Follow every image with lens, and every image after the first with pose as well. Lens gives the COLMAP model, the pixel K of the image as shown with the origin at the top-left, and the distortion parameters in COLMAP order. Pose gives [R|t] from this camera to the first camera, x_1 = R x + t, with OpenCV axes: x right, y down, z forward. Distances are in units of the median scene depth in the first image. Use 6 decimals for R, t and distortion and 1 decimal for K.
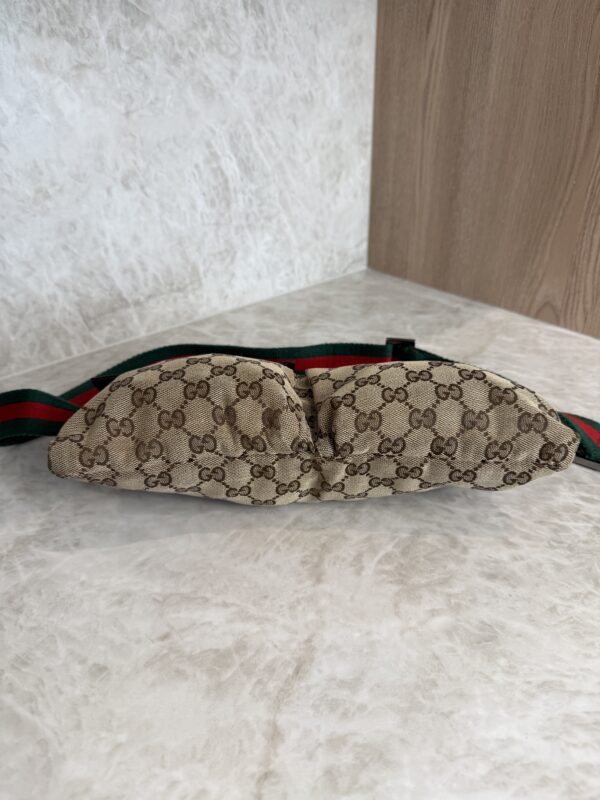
lens RADIAL K [[586.2, 0, 295.1], [0, 586.2, 398.9], [0, 0, 1]] dist [-0.023406, 0.004261]
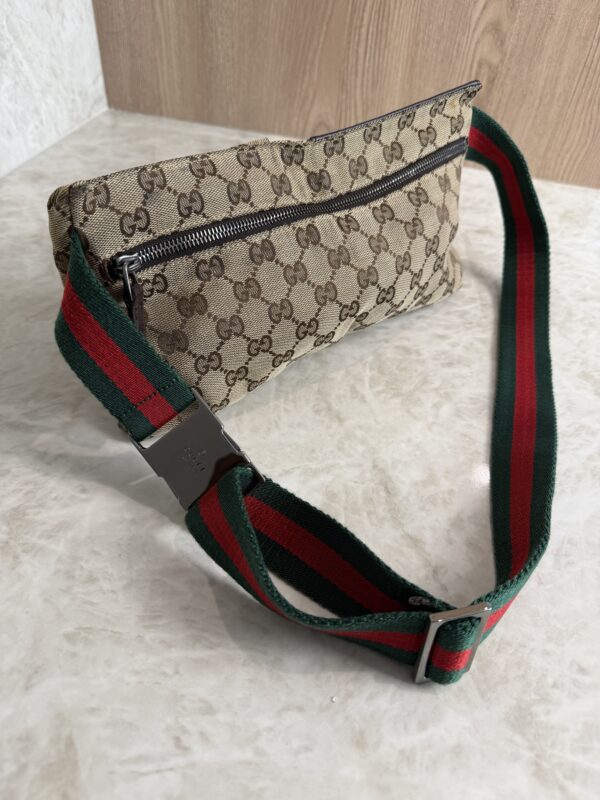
lens RADIAL K [[590.0, 0, 297.0], [0, 590.0, 397.1], [0, 0, 1]] dist [-0.026569, 0.002779]
pose [[0.809464, -0.346863, 0.473765, -0.315833], [0.219242, 0.927054, 0.304144, -0.044274], [-0.544702, -0.142325, 0.826464, 0.097257]]
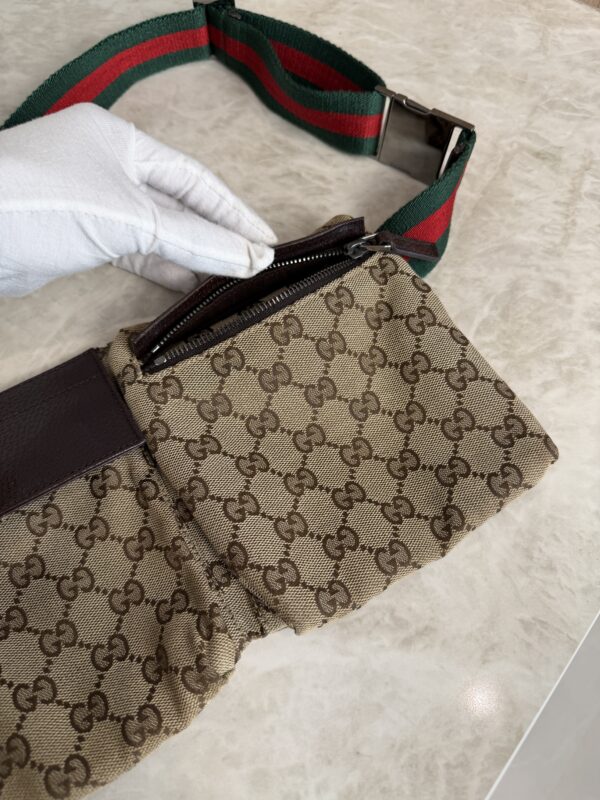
lens RADIAL K [[597.1, 0, 300.0], [0, 597.1, 400.0], [0, 0, 1]] dist [-0.045320, 0.012052]
pose [[0.987084, -0.139834, 0.078175, 0.162822], [0.071310, 0.820480, 0.567211, -0.097500], [-0.143457, -0.554310, 0.819854, 0.155483]]
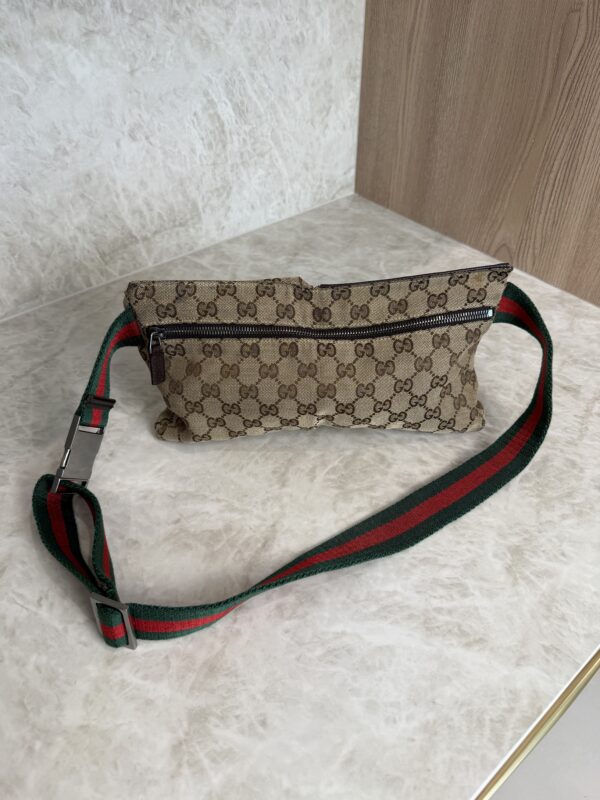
lens RADIAL K [[580.6, 0, 295.2], [0, 580.6, 398.6], [0, 0, 1]] dist [-0.016663, -0.003741]
pose [[0.999689, 0.024508, -0.004518, 0.042614], [-0.022971, 0.976495, 0.214314, -0.121009], [0.009664, -0.214144, 0.976754, -0.200618]]
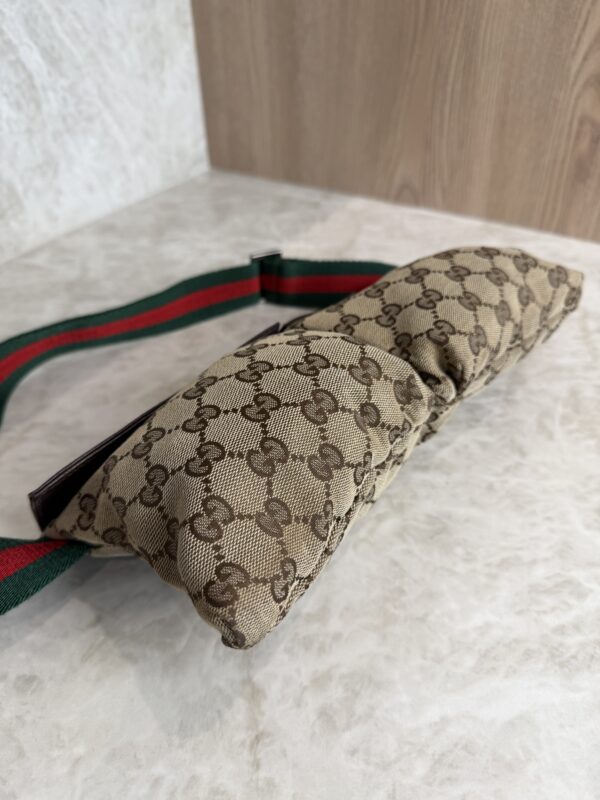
lens RADIAL K [[597.1, 0, 297.6], [0, 597.1, 395.5], [0, 0, 1]] dist [-0.048160, 0.010425]
pose [[0.952250, -0.190123, 0.238901, -0.047393], [0.157473, 0.976188, 0.149192, 0.002613], [-0.261577, -0.104448, 0.959515, 0.074281]]
